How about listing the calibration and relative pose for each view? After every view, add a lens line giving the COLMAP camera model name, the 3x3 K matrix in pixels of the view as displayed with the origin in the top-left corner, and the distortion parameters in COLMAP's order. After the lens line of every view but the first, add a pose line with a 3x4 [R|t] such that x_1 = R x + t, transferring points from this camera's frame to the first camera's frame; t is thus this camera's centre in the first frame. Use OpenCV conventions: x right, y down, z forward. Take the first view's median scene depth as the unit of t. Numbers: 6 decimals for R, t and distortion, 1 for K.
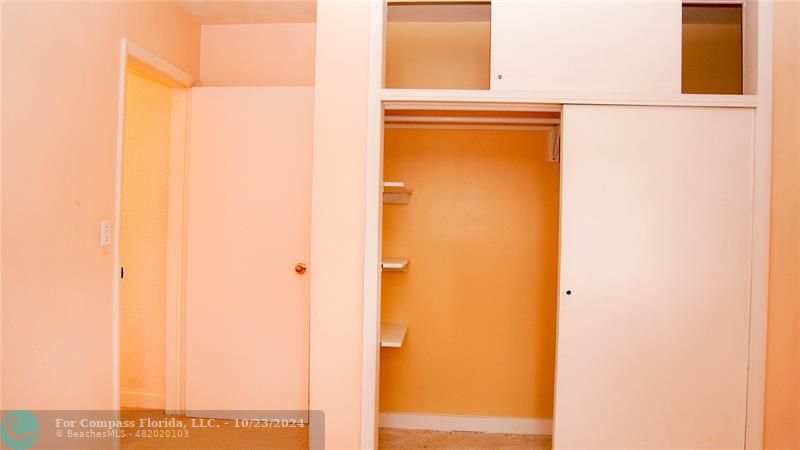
lens RADIAL K [[629.1, 0, 400.0], [0, 629.1, 214.7], [0, 0, 1]] dist [-0.000762, -0.156843]
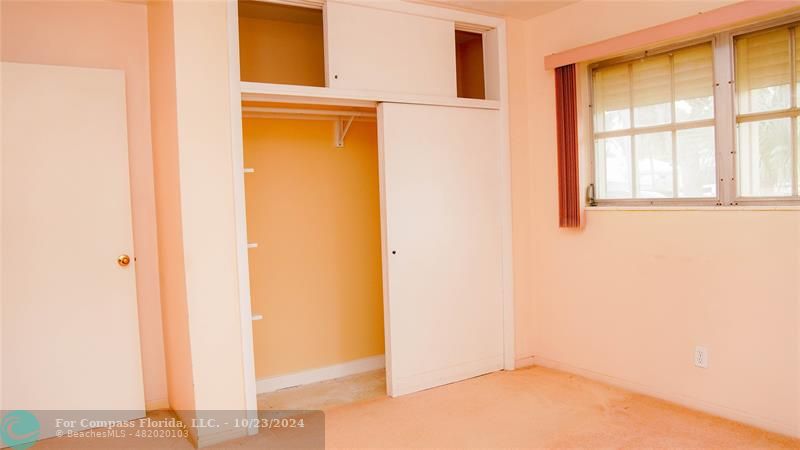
lens RADIAL K [[613.8, 0, 400.0], [0, 613.8, 225.0], [0, 0, 1]] dist [-0.139662, 0.103322]
pose [[0.791789, -0.080653, 0.605446, -0.450628], [0.051553, 0.996531, 0.065330, -0.010560], [-0.608615, -0.020515, 0.793200, 0.017909]]
